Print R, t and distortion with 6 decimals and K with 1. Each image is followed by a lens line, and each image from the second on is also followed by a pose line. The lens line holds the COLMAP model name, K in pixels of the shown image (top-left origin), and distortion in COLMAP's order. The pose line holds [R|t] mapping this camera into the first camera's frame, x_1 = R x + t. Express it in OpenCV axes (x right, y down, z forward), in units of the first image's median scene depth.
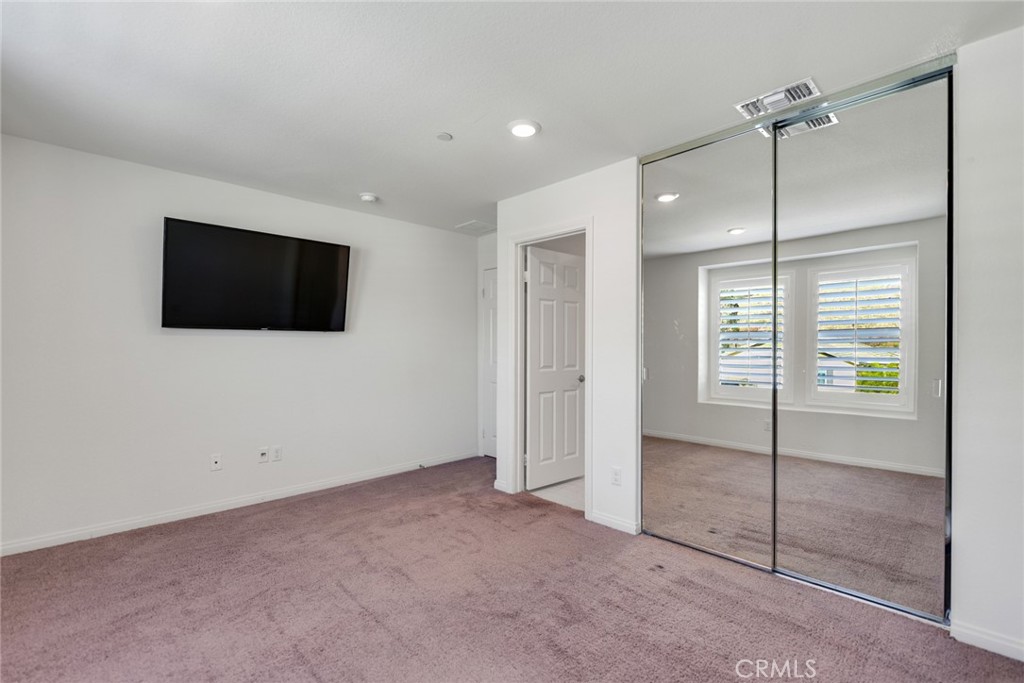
lens RADIAL K [[473.7, 0, 512.0], [0, 473.7, 341.5], [0, 0, 1]] dist [0.000221, -0.000013]
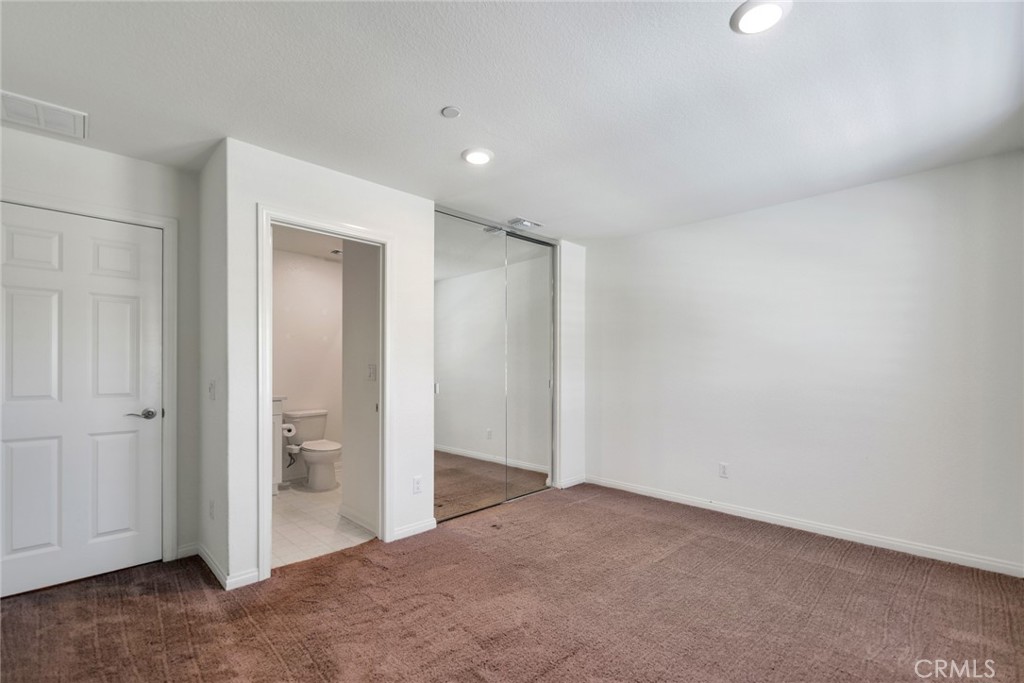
lens RADIAL K [[448.8, 0, 510.6], [0, 448.8, 367.3], [0, 0, 1]] dist [-0.000624, -0.000097]
pose [[-0.003485, -0.002877, 0.999990, -0.812235], [-0.010166, 0.999944, 0.002842, 0.009116], [-0.999942, -0.010155, -0.003514, 0.793333]]
